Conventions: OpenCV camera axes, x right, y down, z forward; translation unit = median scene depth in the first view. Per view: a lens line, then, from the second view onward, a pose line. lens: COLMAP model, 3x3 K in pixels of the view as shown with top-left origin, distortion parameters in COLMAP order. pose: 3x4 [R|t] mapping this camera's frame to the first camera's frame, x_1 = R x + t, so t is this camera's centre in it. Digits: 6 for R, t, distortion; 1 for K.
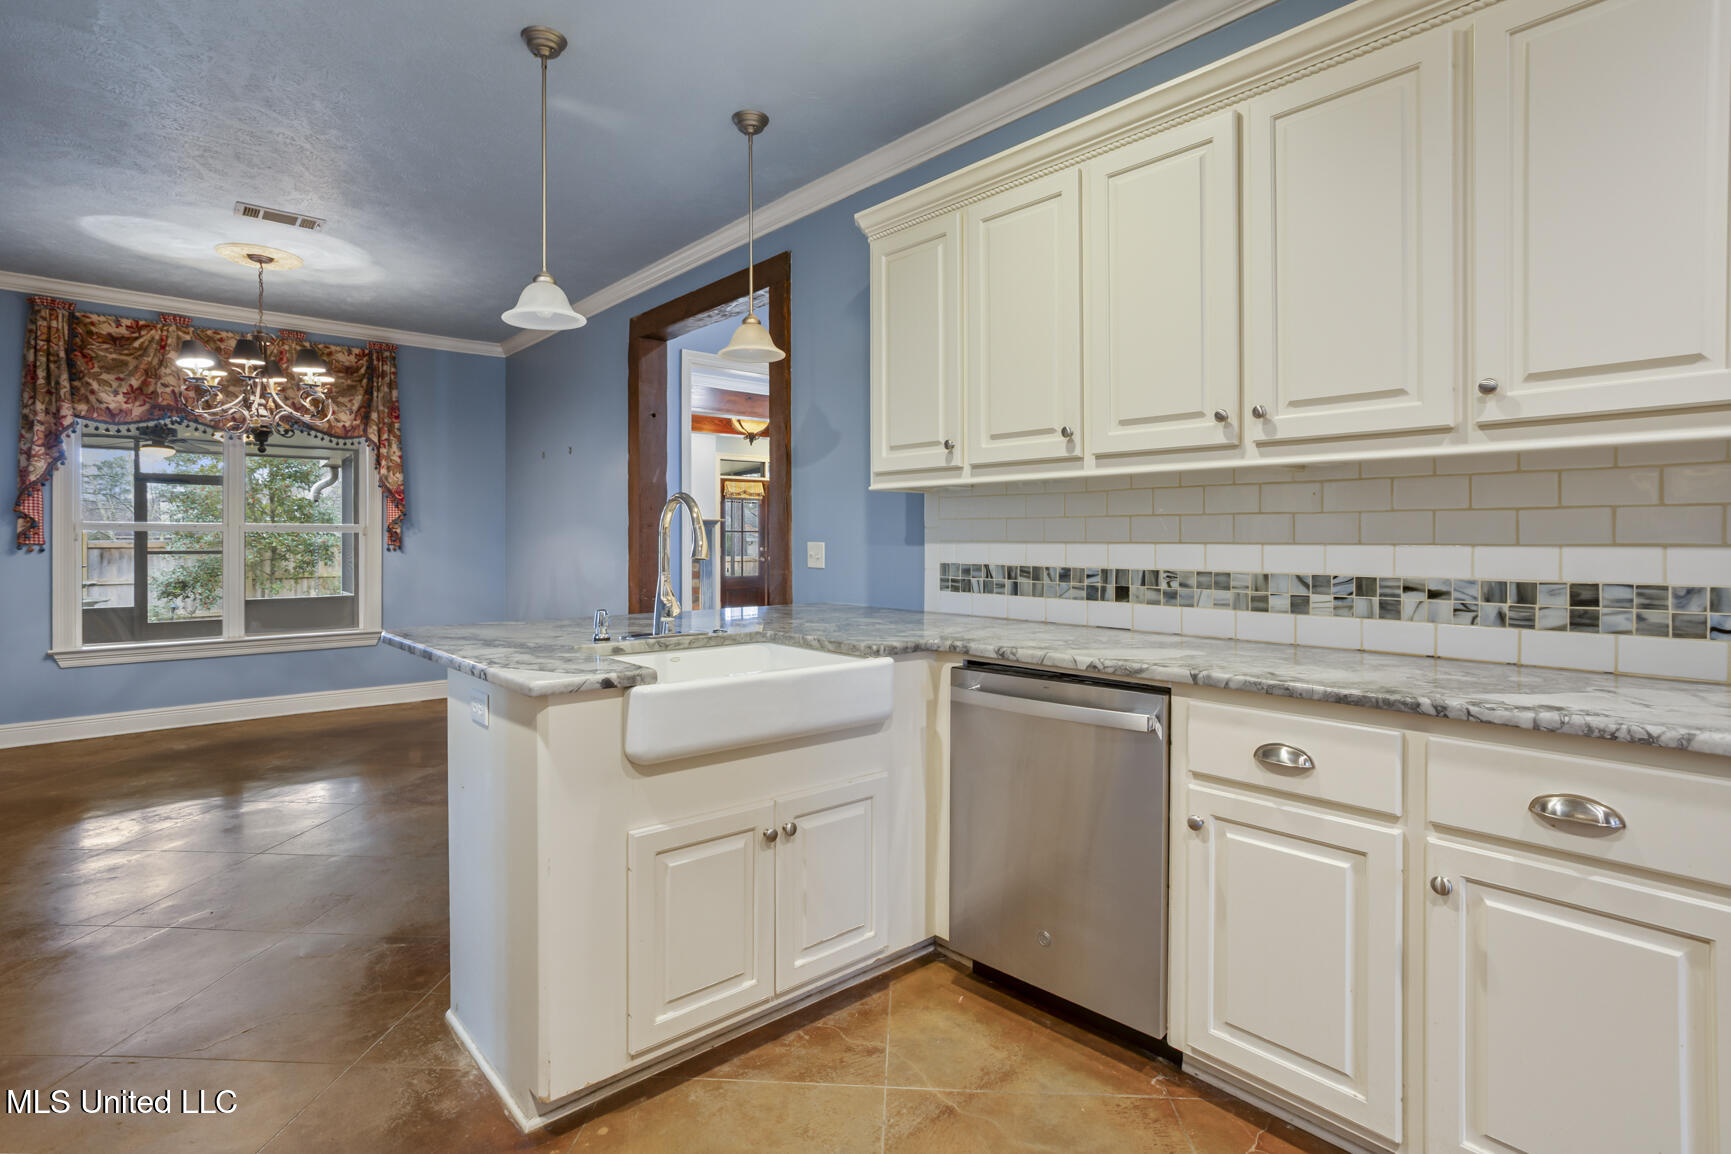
lens RADIAL K [[850.4, 0, 894.8], [0, 850.4, 542.3], [0, 0, 1]] dist [-0.032840, 0.014317]
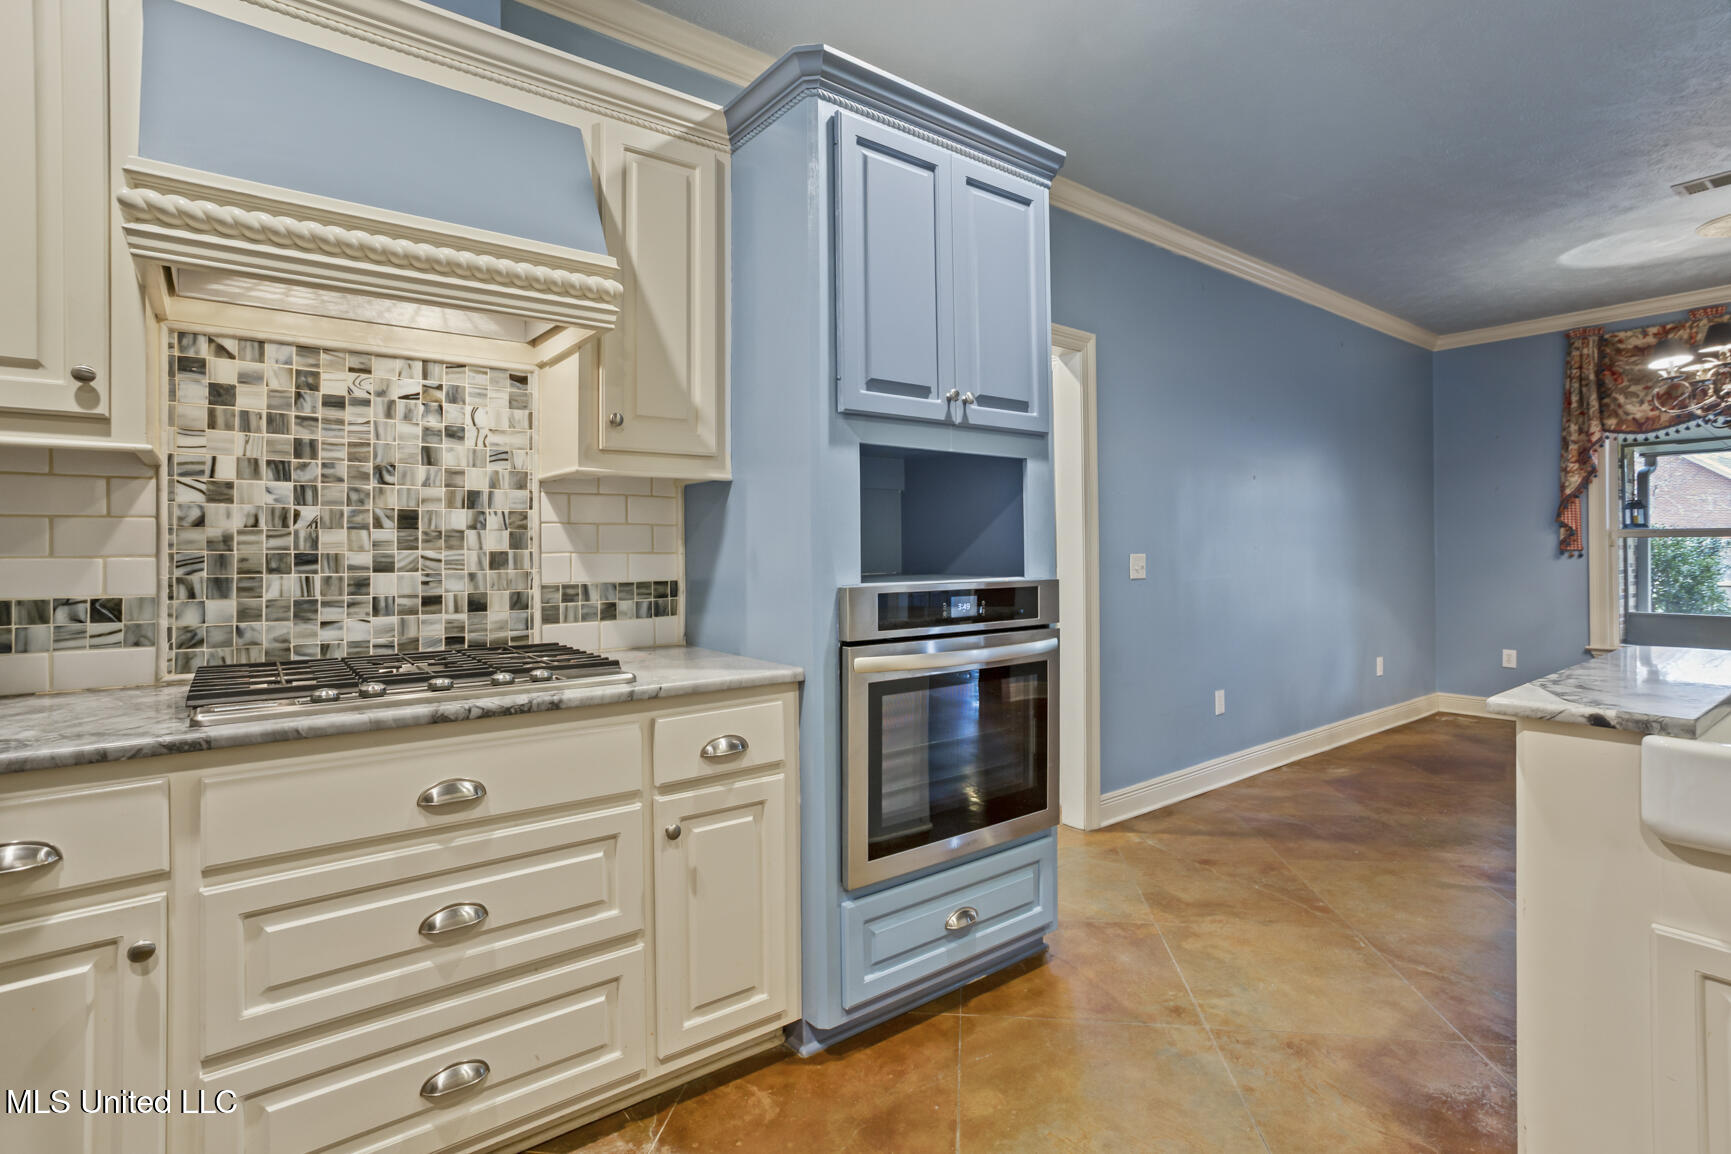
lens RADIAL K [[850.4, 0, 846.6], [0, 850.4, 545.9], [0, 0, 1]] dist [-0.032840, 0.014317]
pose [[-0.088663, -0.008795, -0.996023, 0.182861], [0.007479, 0.999927, -0.009495, 0.000061], [0.996034, -0.008291, -0.088590, 0.120487]]
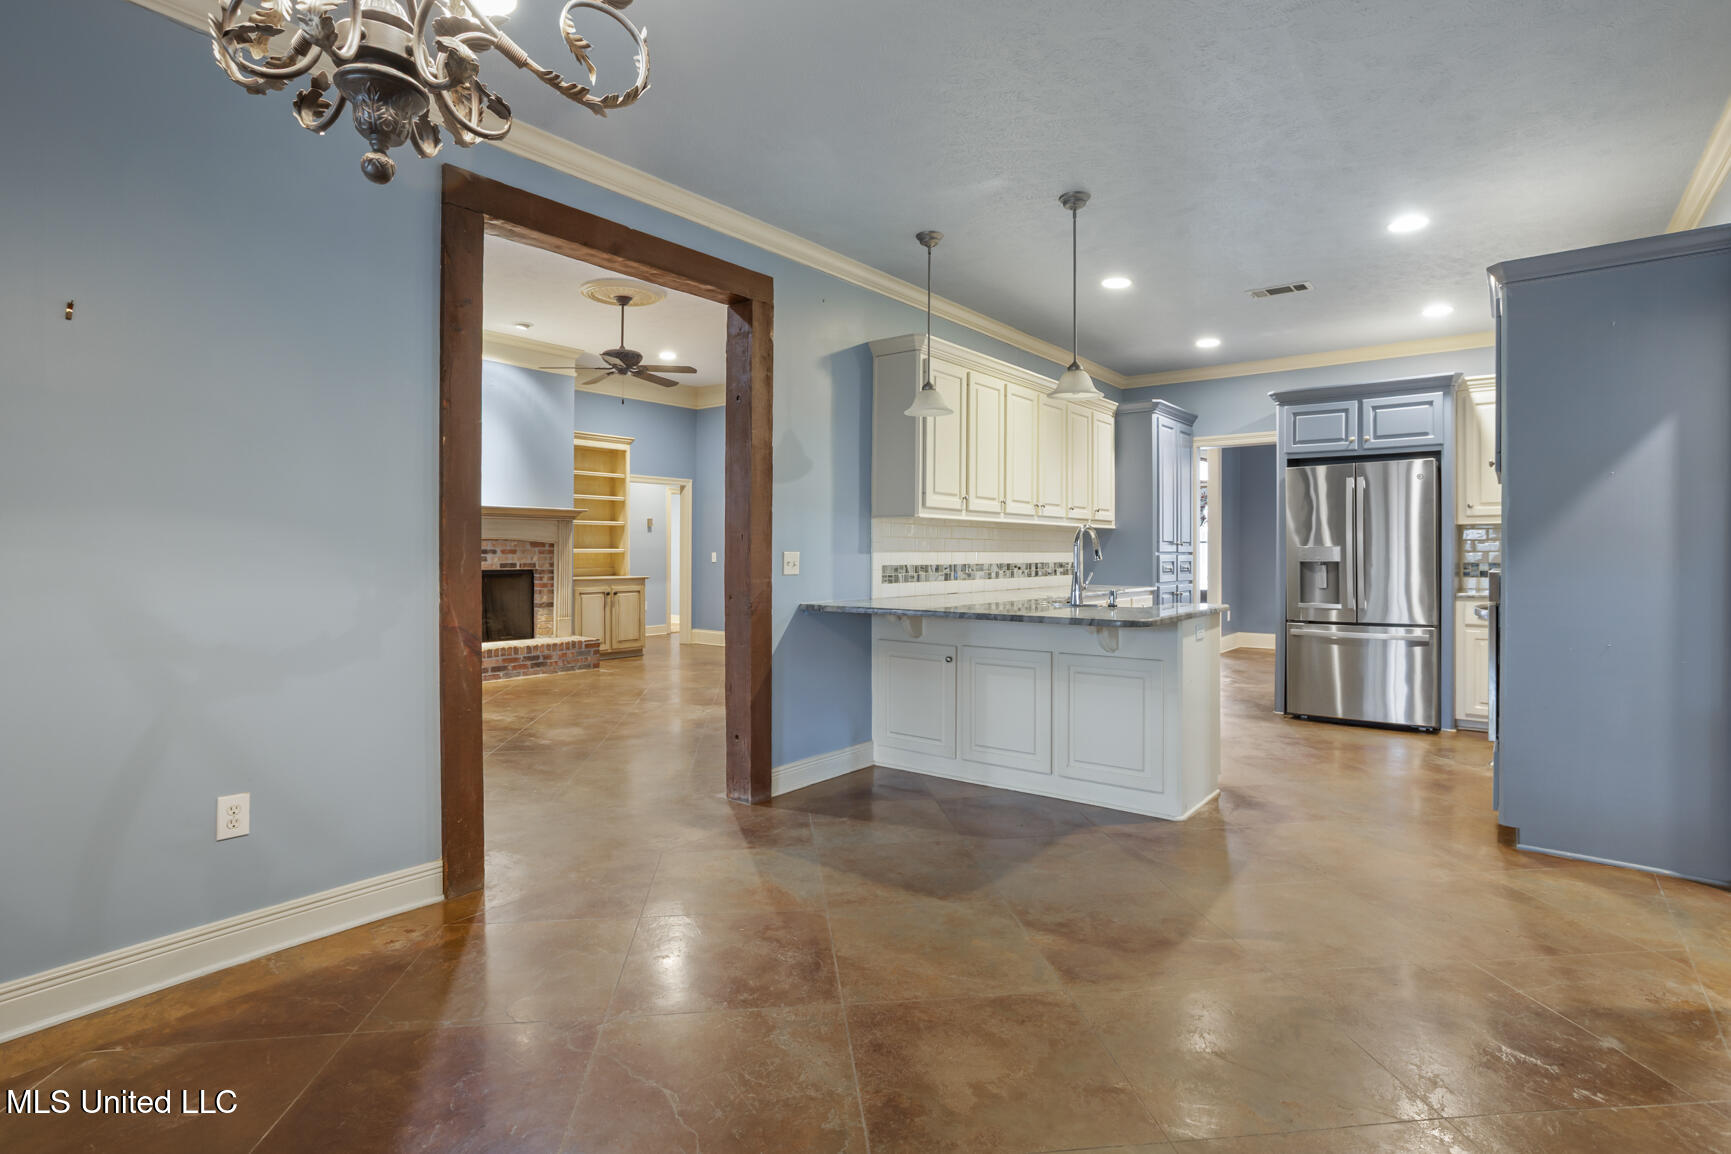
lens RADIAL K [[850.4, 0, 882.1], [0, 850.4, 537.7], [0, 0, 1]] dist [-0.032840, 0.014317]
pose [[-0.167570, 0.011312, 0.985795, -0.963703], [-0.002309, 0.999927, -0.011867, -0.004404], [-0.985858, -0.004264, -0.167531, 0.843205]]
